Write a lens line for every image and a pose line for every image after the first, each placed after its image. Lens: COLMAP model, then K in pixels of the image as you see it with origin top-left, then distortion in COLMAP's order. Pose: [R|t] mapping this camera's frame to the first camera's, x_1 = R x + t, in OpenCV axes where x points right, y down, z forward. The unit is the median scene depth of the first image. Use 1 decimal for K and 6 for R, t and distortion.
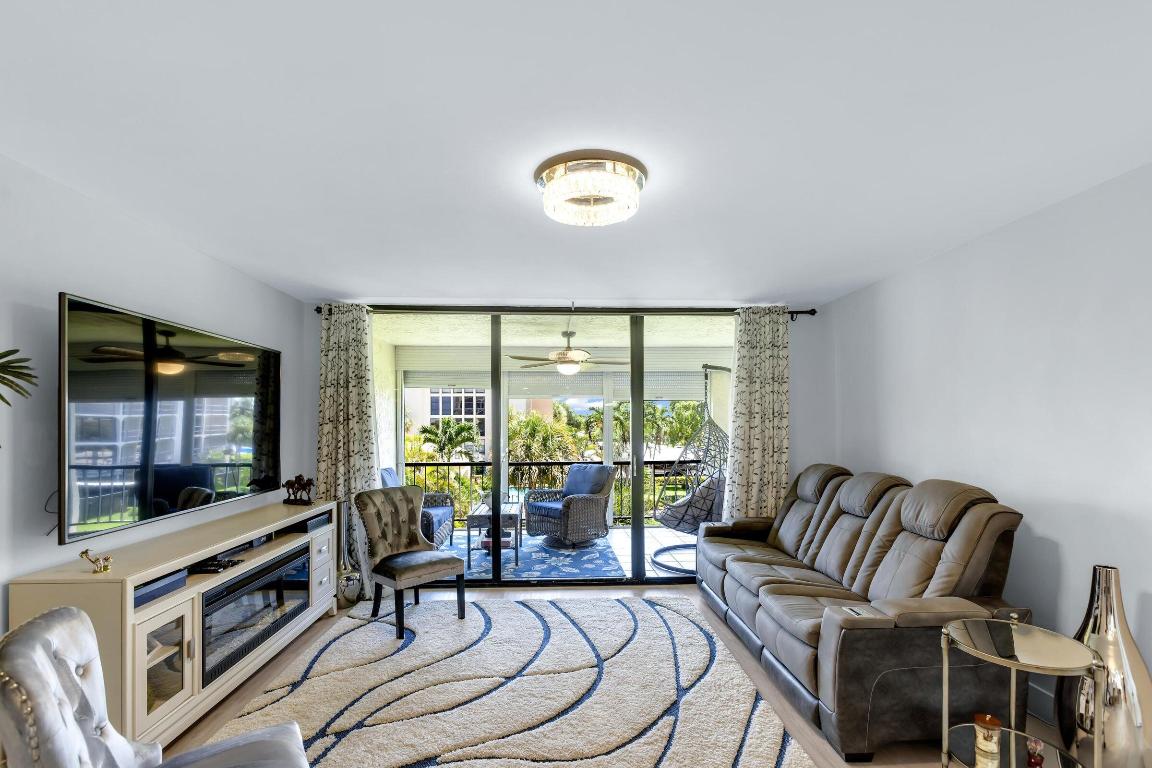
lens RADIAL K [[525.8, 0, 574.9], [0, 525.8, 416.8], [0, 0, 1]] dist [0.001123, 0.000188]
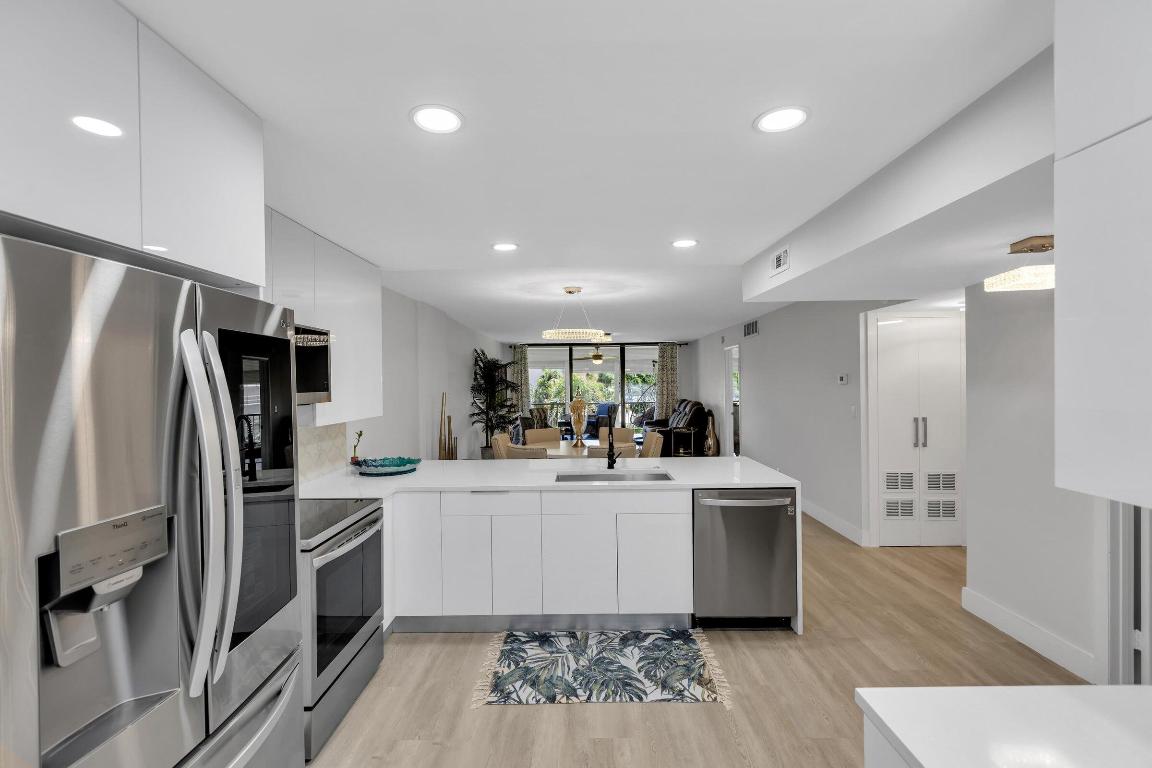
lens RADIAL K [[511.5, 0, 576.0], [0, 511.5, 384.0], [0, 0, 1]] dist [0.001082, 0.000046]
pose [[0.998269, -0.006610, -0.058442, 0.035714], [0.007666, 0.999811, 0.017861, -0.050261], [0.058313, -0.018278, 0.998131, -1.852601]]
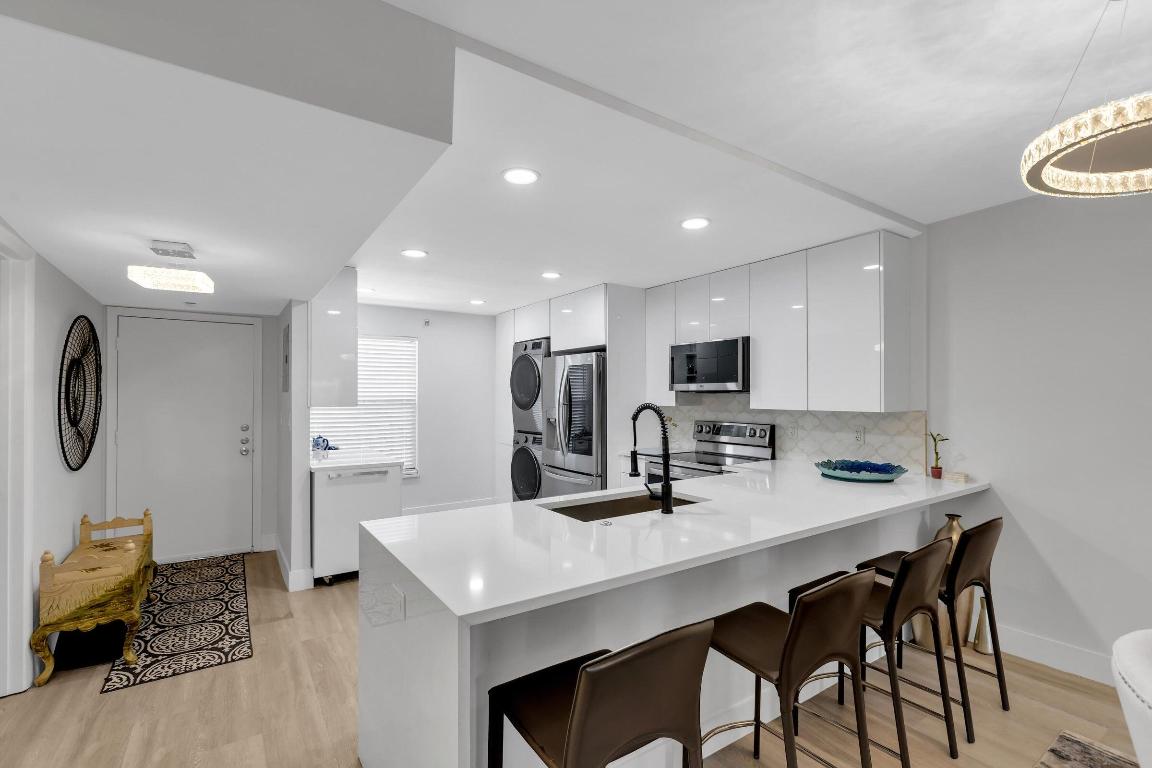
lens RADIAL K [[511.5, 0, 576.0], [0, 511.5, 384.0], [0, 0, 1]] dist [0.001082, 0.000046]
pose [[-0.848897, -0.003676, -0.528545, 0.399859], [0.012681, 0.999546, -0.027317, -0.006357], [0.528406, -0.029892, -0.848465, -0.568657]]
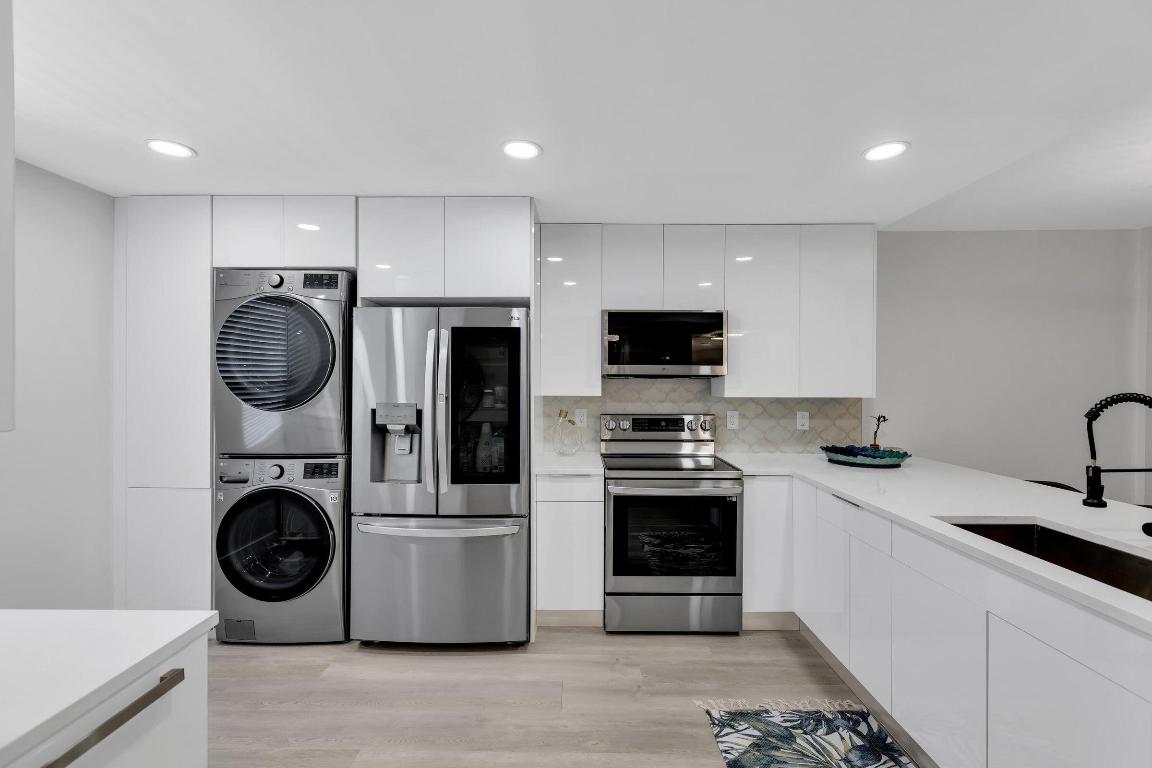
lens RADIAL K [[511.5, 0, 576.0], [0, 511.5, 384.0], [0, 0, 1]] dist [0.001082, 0.000046]
pose [[-0.055997, 0.011952, -0.998359, 0.431801], [0.010447, 0.999881, 0.011384, -0.014108], [0.998376, -0.009792, -0.056115, -1.367215]]
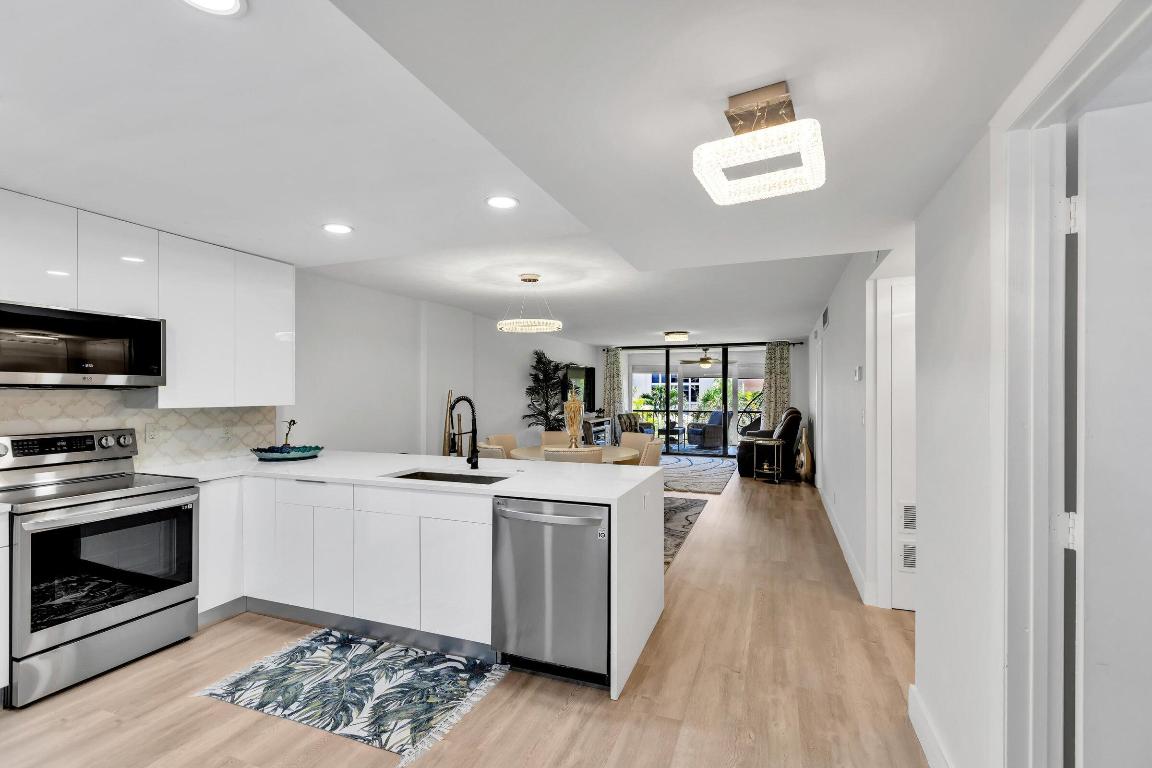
lens RADIAL K [[512.8, 0, 575.9], [0, 512.8, 390.5], [0, 0, 1]] dist [0.001107, -0.000188]
pose [[0.913058, 0.001554, -0.407826, 0.512350], [0.002271, 0.999958, 0.008895, -0.014911], [0.407823, -0.009047, 0.913016, -1.624193]]
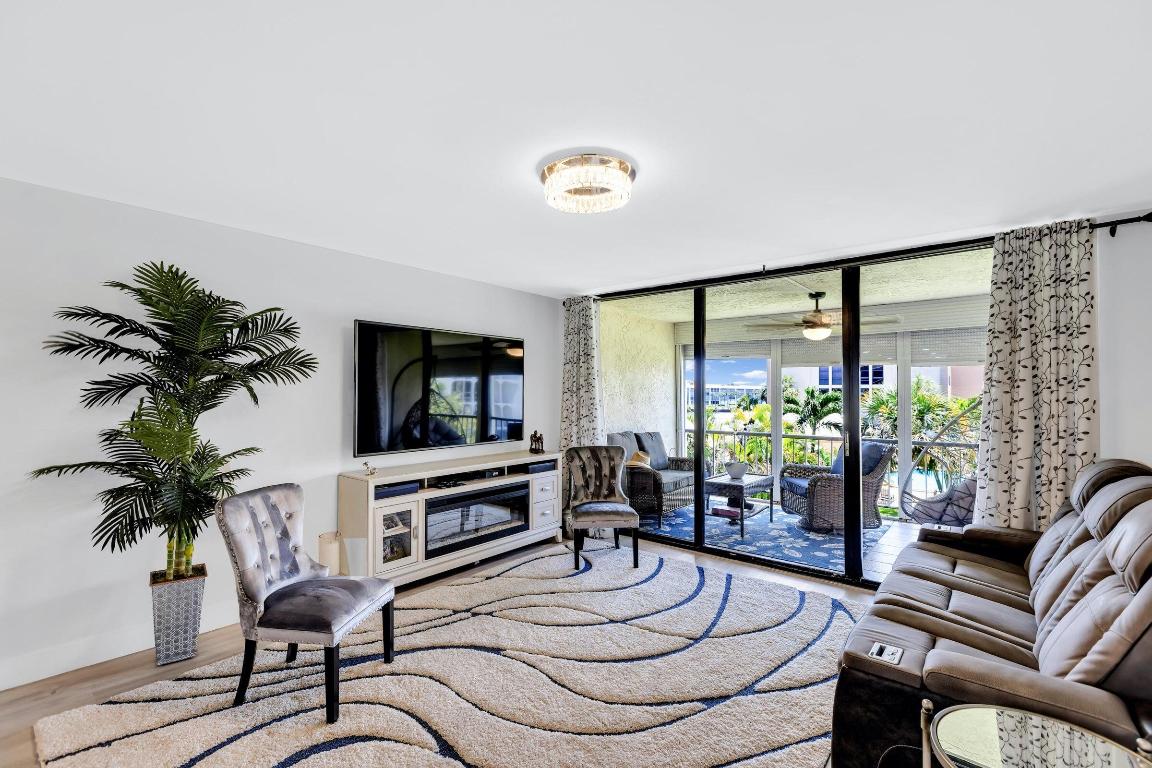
lens RADIAL K [[511.5, 0, 576.0], [0, 511.5, 384.0], [0, 0, 1]] dist [0.001082, 0.000046]
pose [[0.738835, -0.006440, -0.673855, 0.389270], [0.002457, 0.999973, -0.006863, 0.000831], [0.673882, 0.003414, 0.738831, 0.102048]]
